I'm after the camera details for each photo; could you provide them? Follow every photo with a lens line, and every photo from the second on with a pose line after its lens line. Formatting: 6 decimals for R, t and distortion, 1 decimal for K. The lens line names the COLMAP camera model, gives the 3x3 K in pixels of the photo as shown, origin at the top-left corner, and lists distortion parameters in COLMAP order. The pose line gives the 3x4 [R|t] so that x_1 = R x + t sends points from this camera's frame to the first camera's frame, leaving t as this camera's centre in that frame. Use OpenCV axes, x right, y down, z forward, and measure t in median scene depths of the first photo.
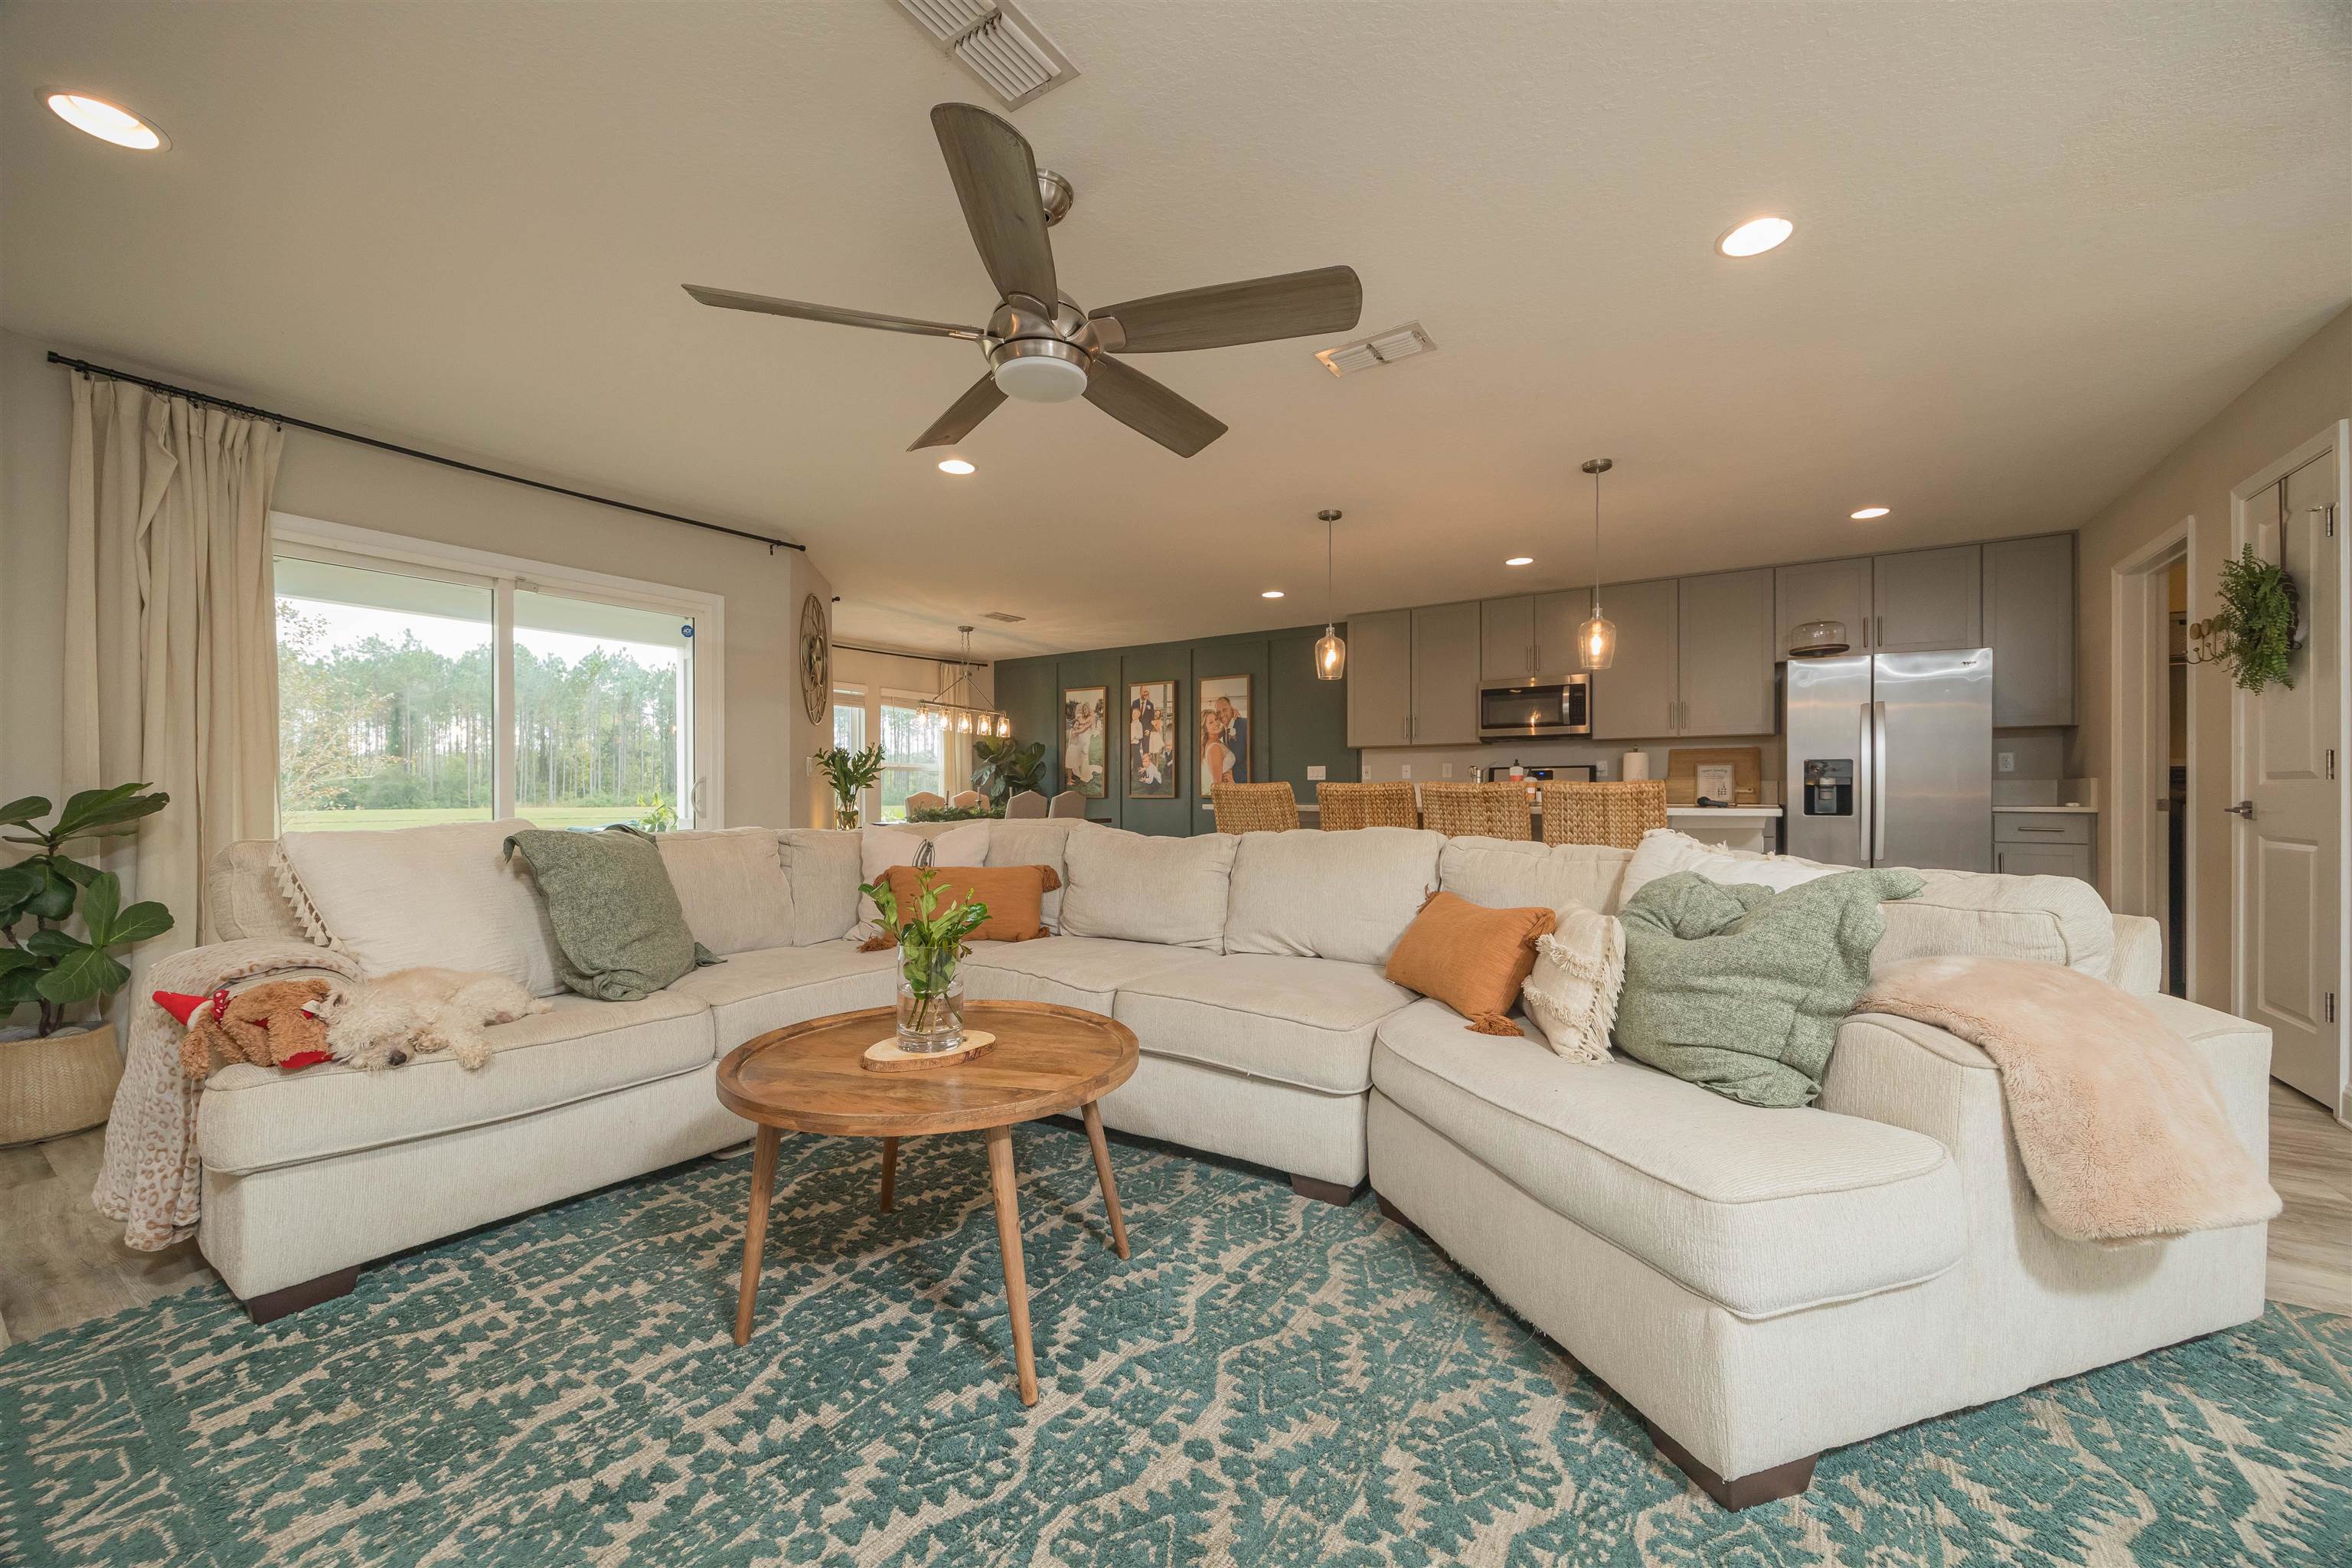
lens RADIAL K [[886.1, 0, 1176.0], [0, 886.1, 784.0], [0, 0, 1]] dist [-0.000958, 0.000483]
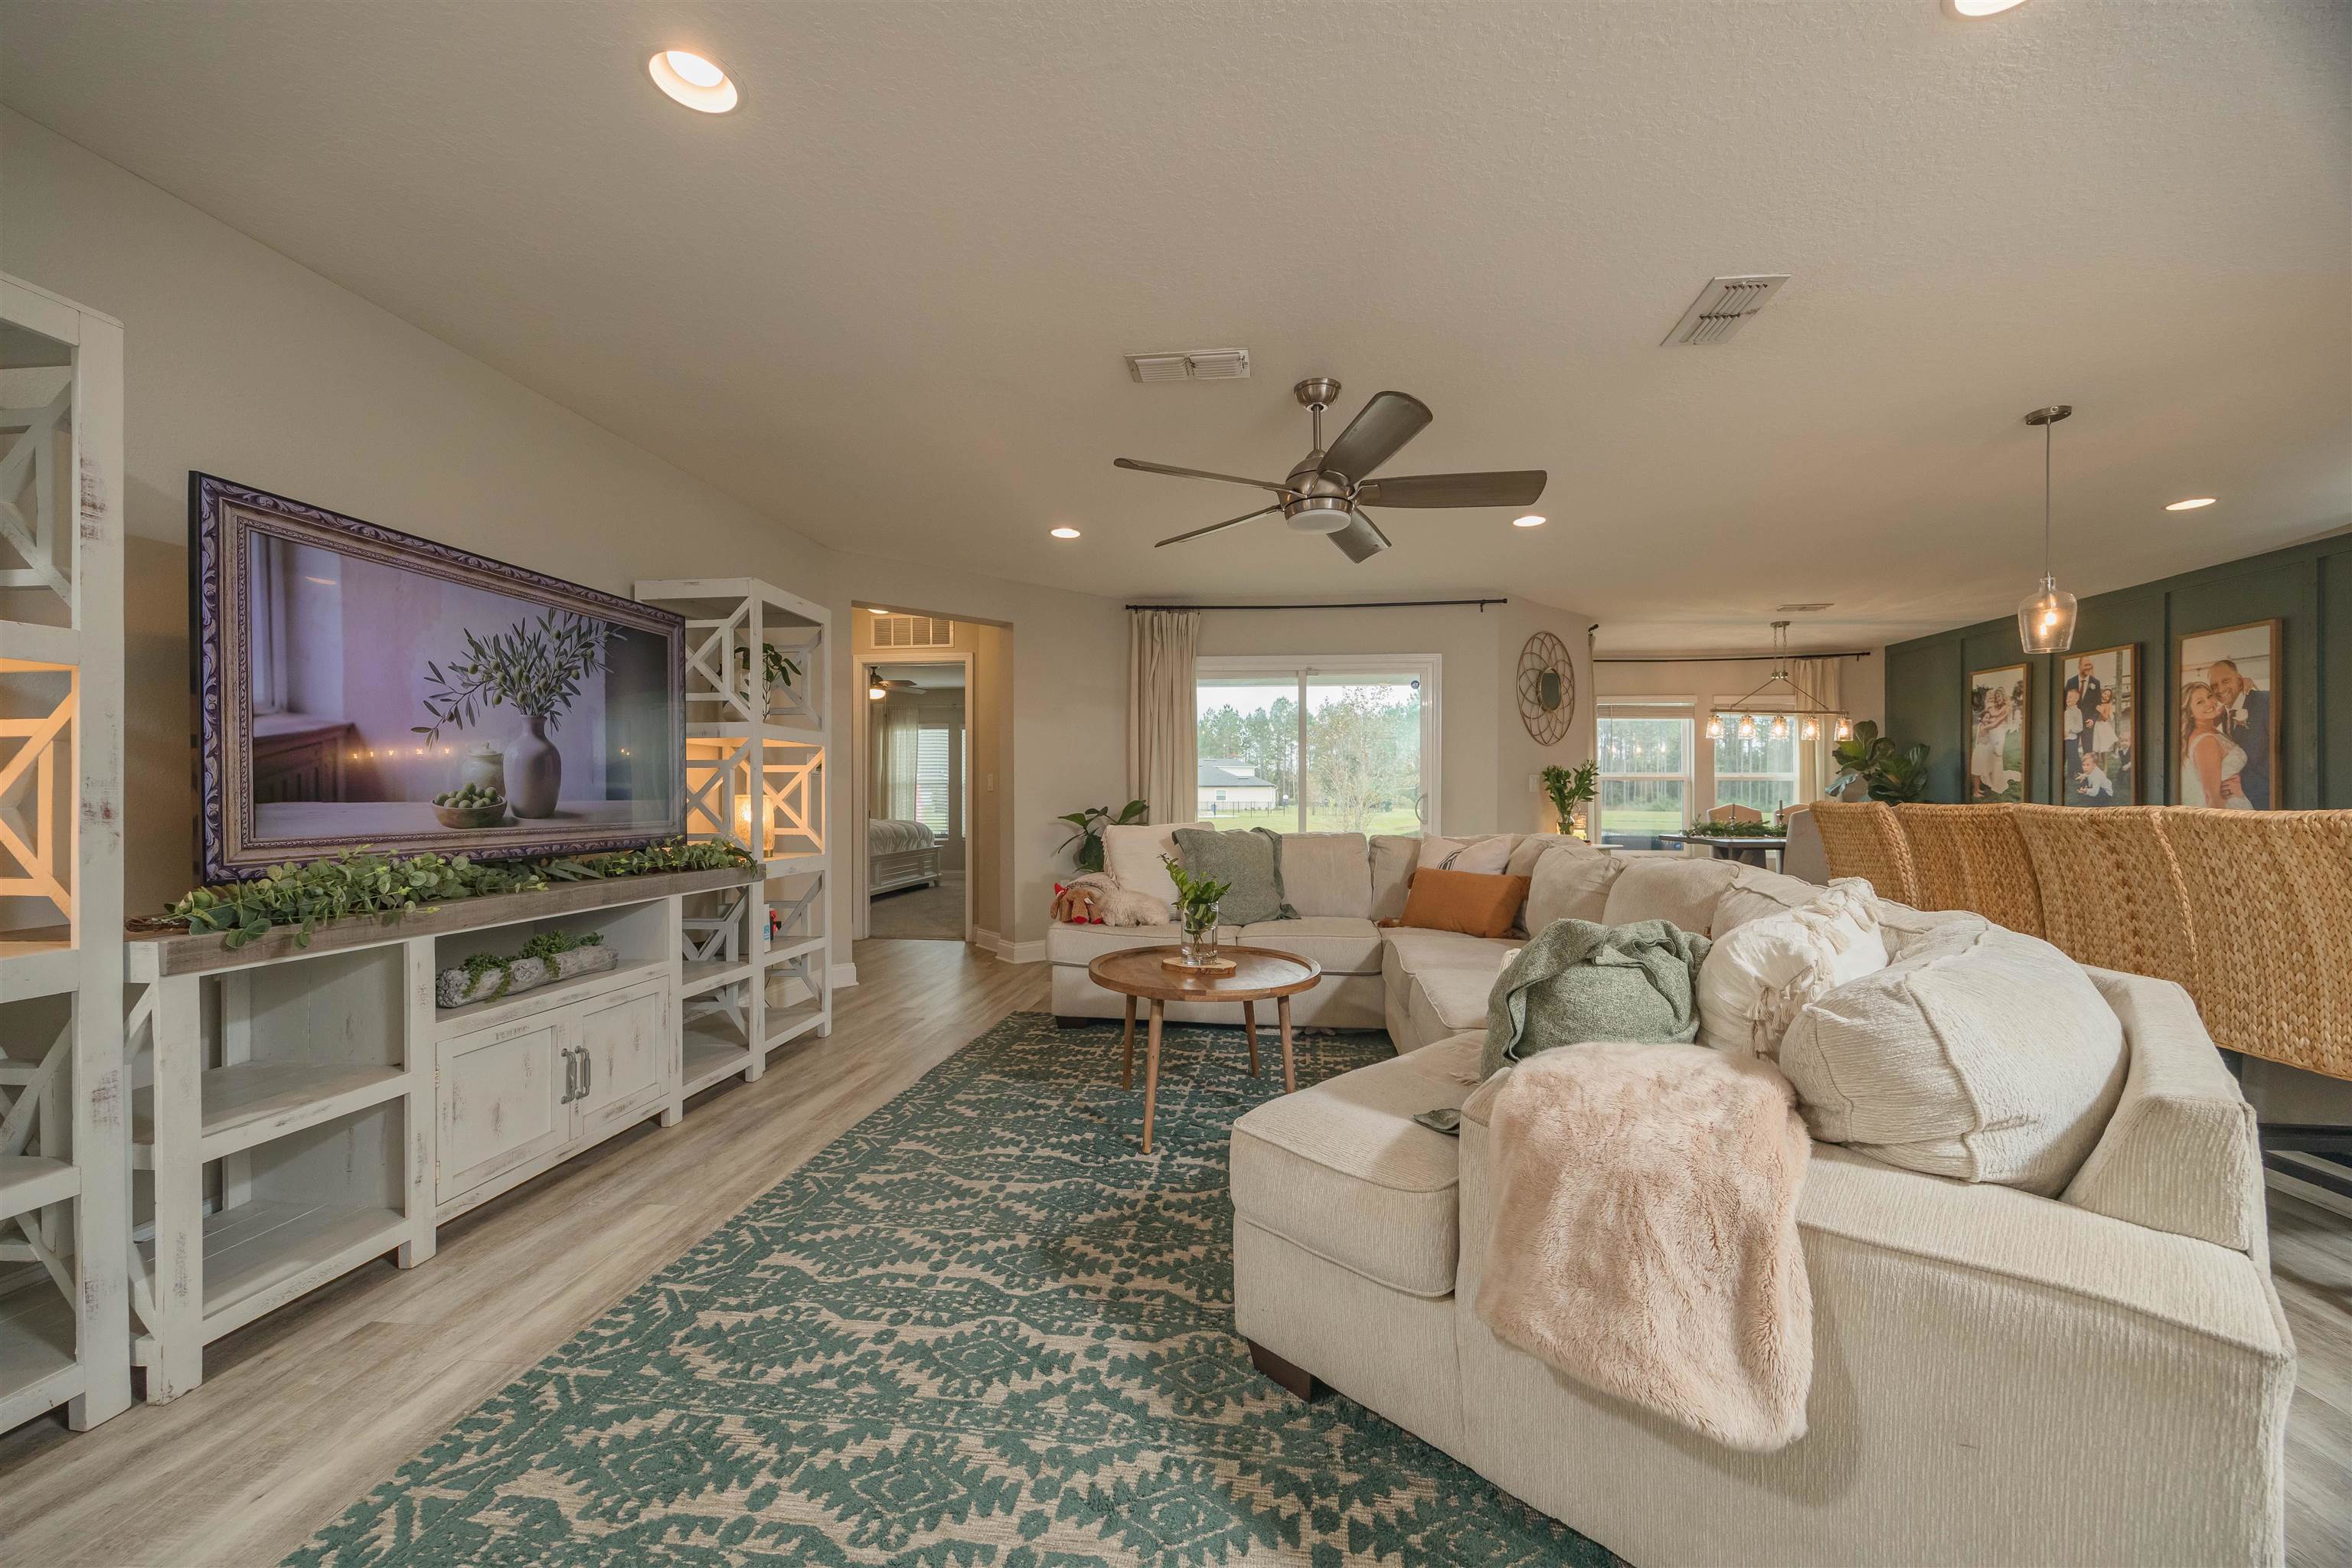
lens RADIAL K [[886.1, 0, 1176.0], [0, 886.1, 784.0], [0, 0, 1]] dist [-0.000958, 0.000483]
pose [[0.442887, -0.007955, -0.896542, 0.289558], [0.004396, 0.999968, -0.006701, -0.008988], [0.896567, -0.000974, 0.442908, 0.048308]]
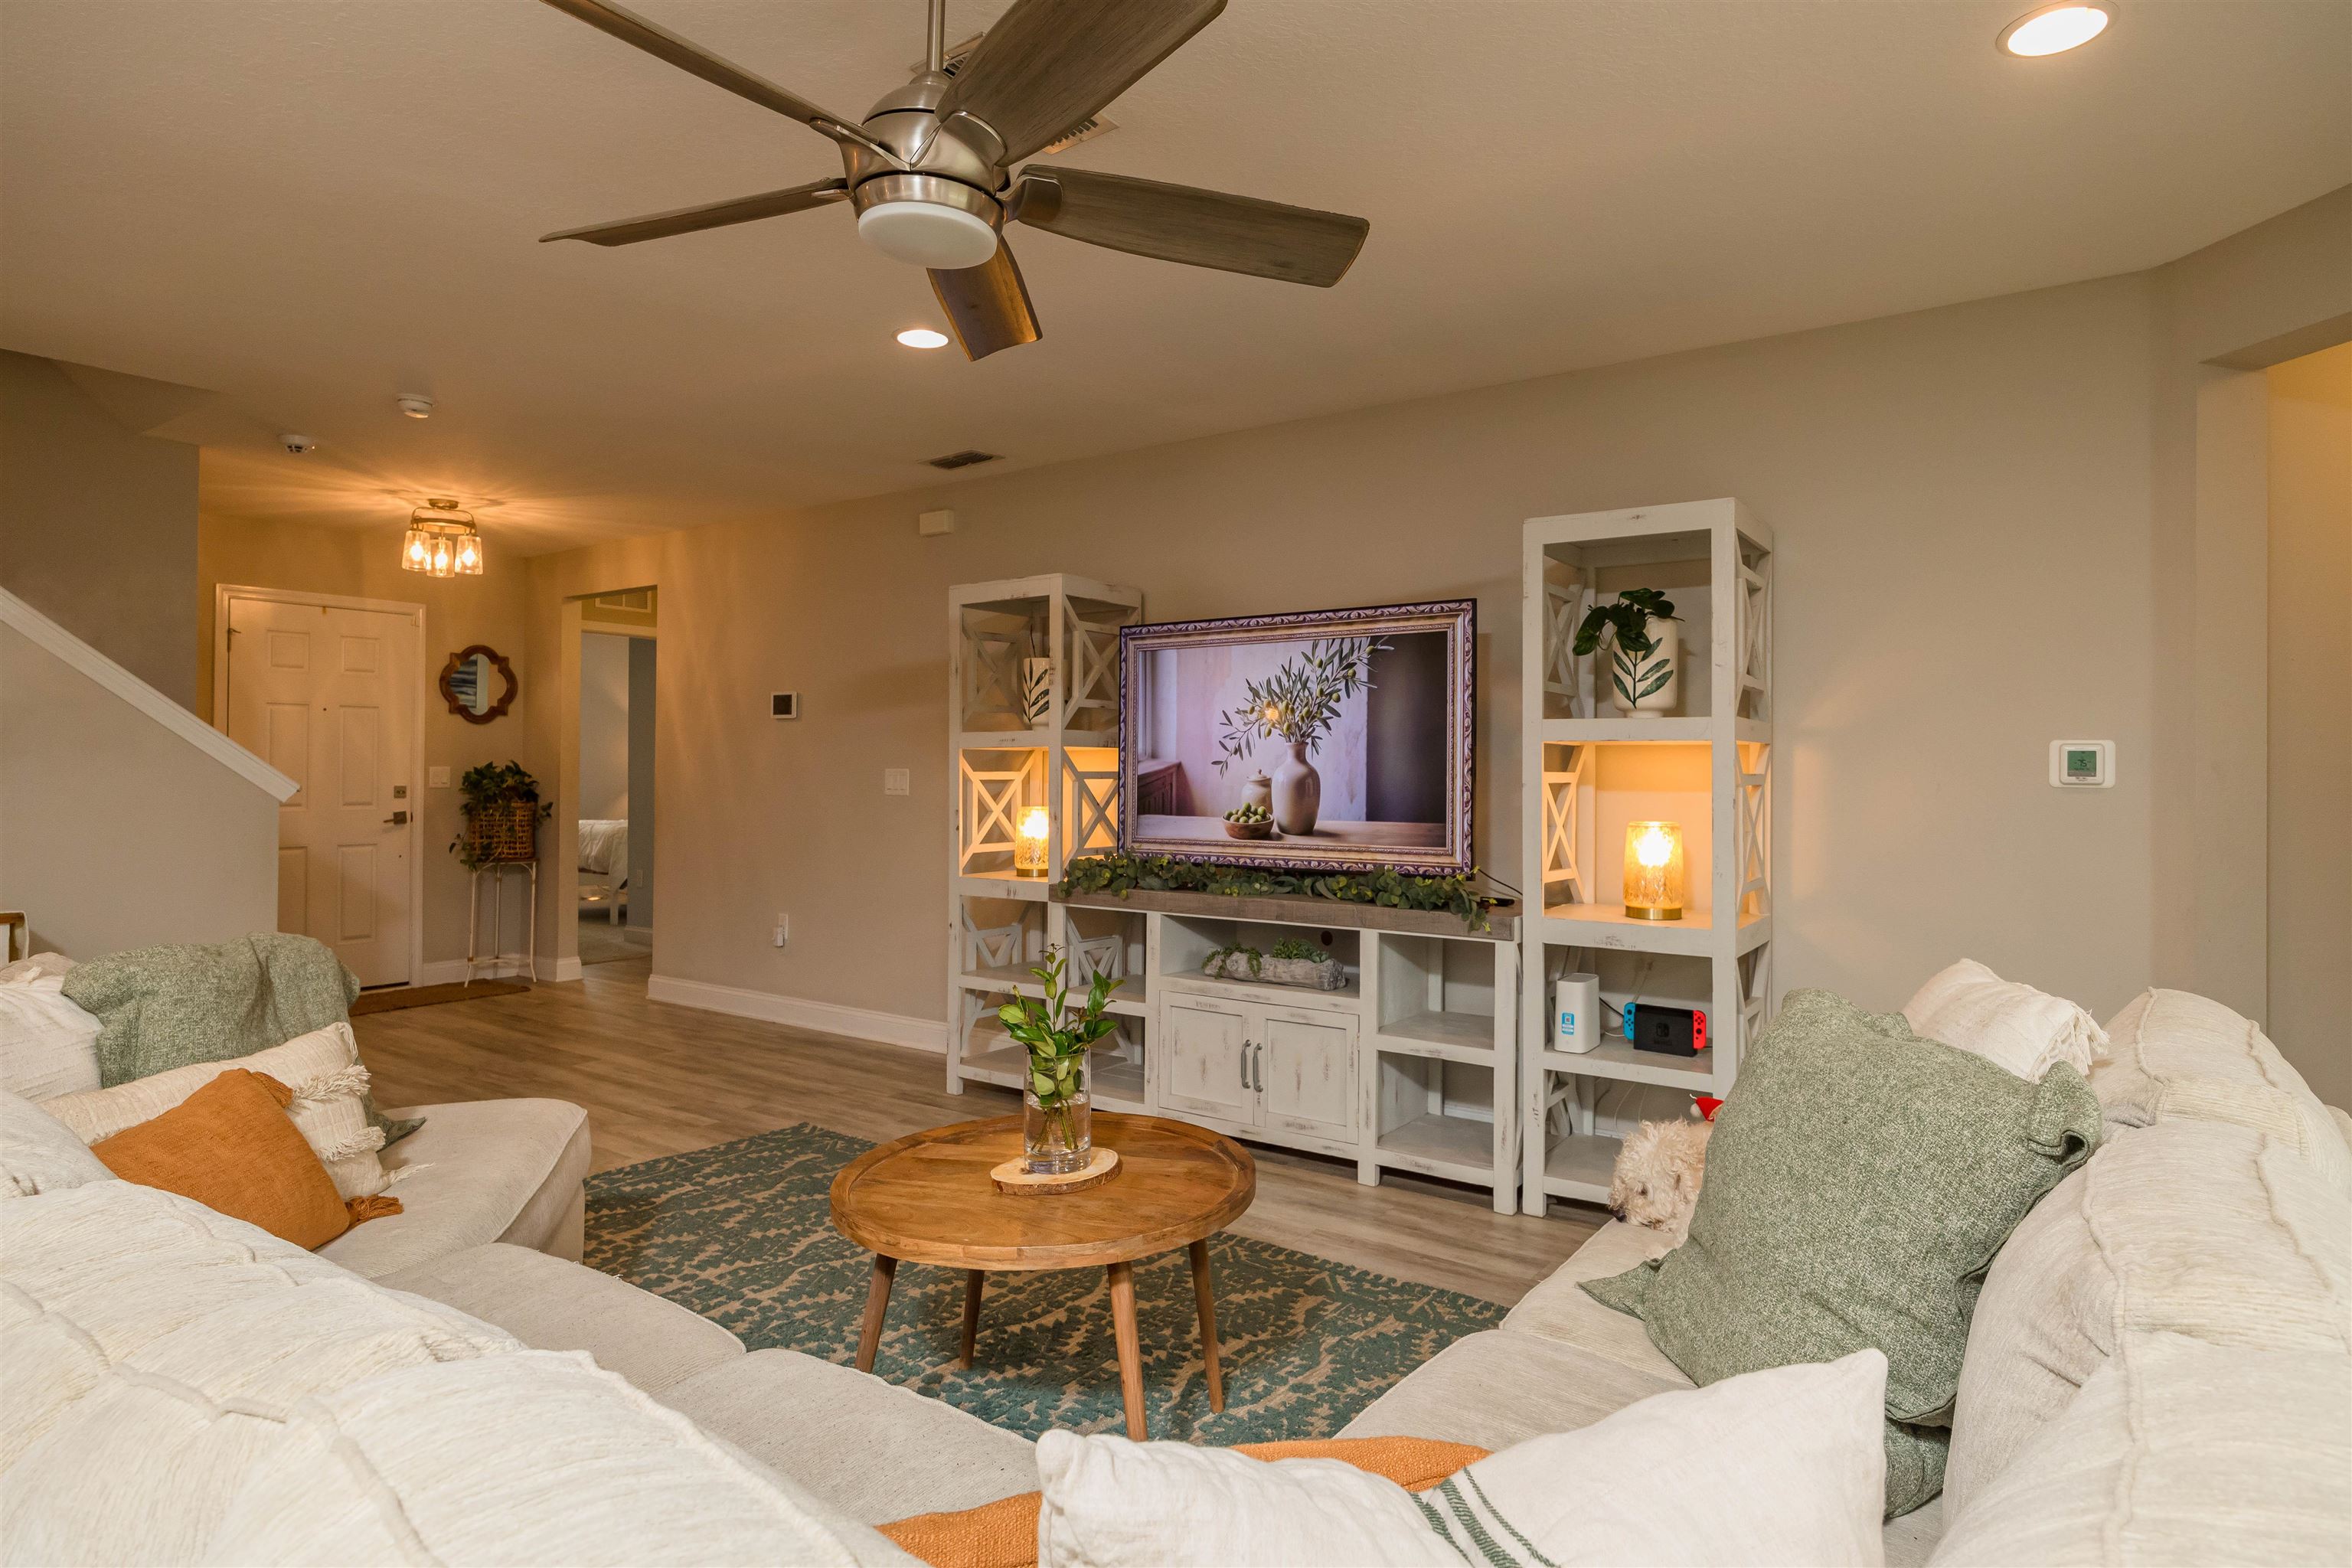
lens RADIAL K [[1348.5, 0, 1171.8], [0, 1348.5, 749.8], [0, 0, 1]] dist [-0.002381, 0.000148]
pose [[-0.996353, 0.005011, 0.085178, -0.125020], [0.003353, 0.999802, -0.019596, -0.024572], [-0.085260, -0.019238, -0.996173, 0.561131]]
